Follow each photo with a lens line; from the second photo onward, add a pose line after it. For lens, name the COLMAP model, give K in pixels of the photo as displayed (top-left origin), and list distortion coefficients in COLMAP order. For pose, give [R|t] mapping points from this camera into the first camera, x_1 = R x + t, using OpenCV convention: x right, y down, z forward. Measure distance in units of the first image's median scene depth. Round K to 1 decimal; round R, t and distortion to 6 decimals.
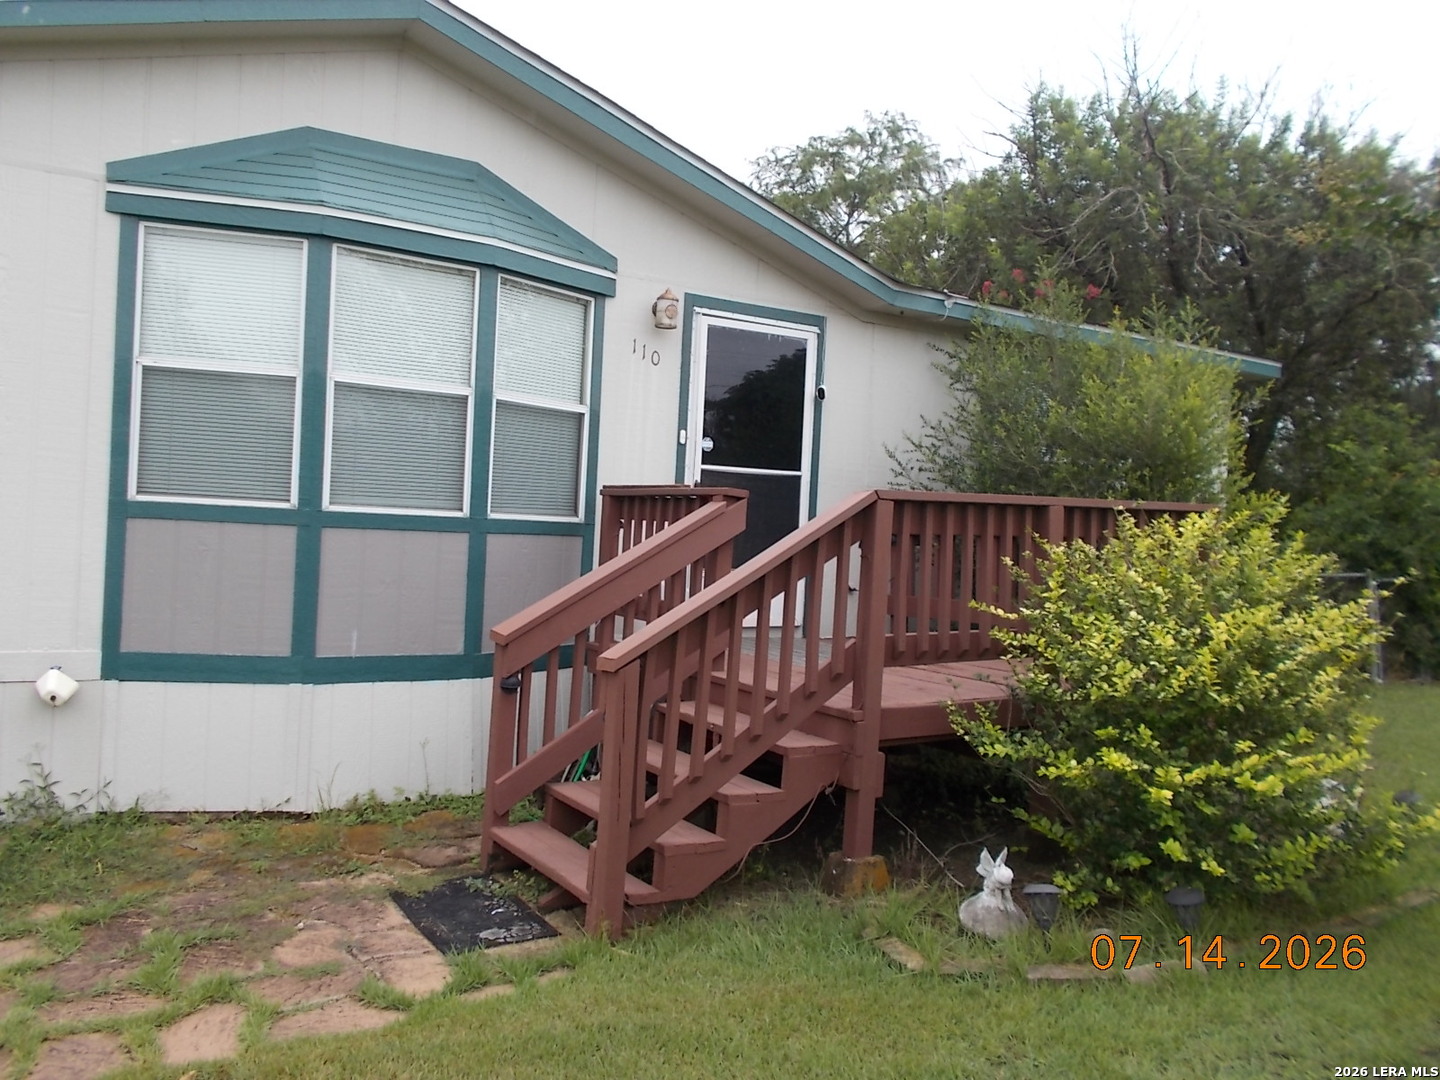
lens RADIAL K [[1103.0, 0, 719.6], [0, 1103.0, 532.0], [0, 0, 1]] dist [-0.001446, -0.001566]
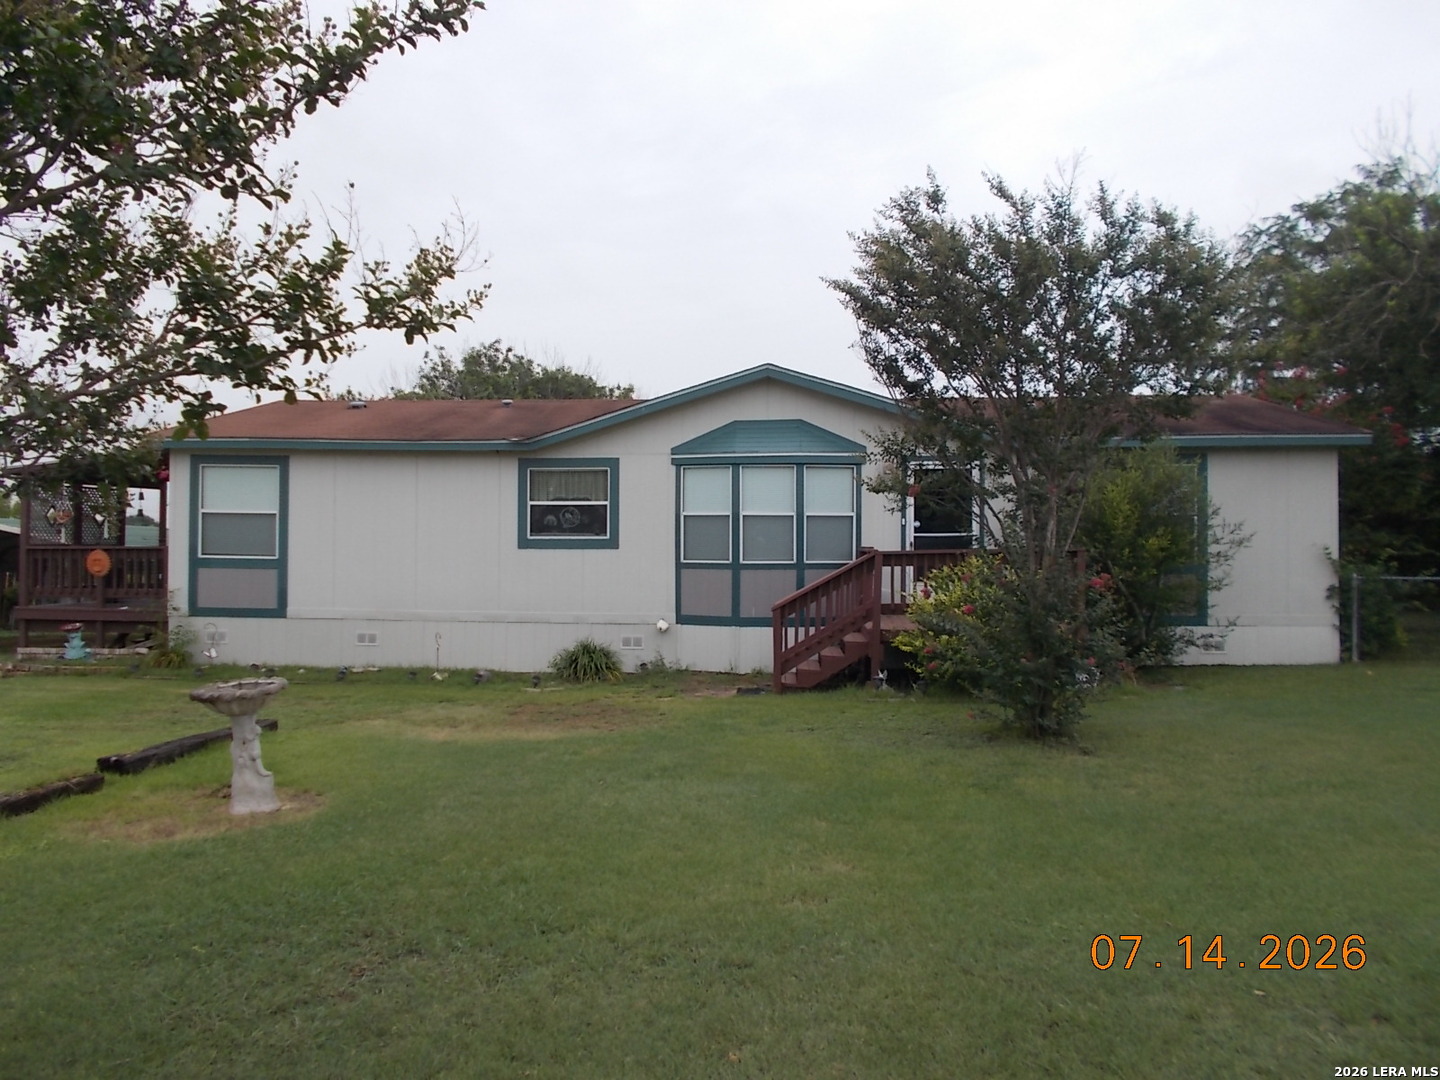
lens RADIAL K [[1103.0, 0, 719.8], [0, 1103.0, 541.2], [0, 0, 1]] dist [-0.001446, -0.001566]
pose [[0.799657, -0.046884, -0.598624, 1.264093], [0.036486, 0.998899, -0.029493, 0.004548], [0.599347, 0.001743, 0.800487, -1.244532]]
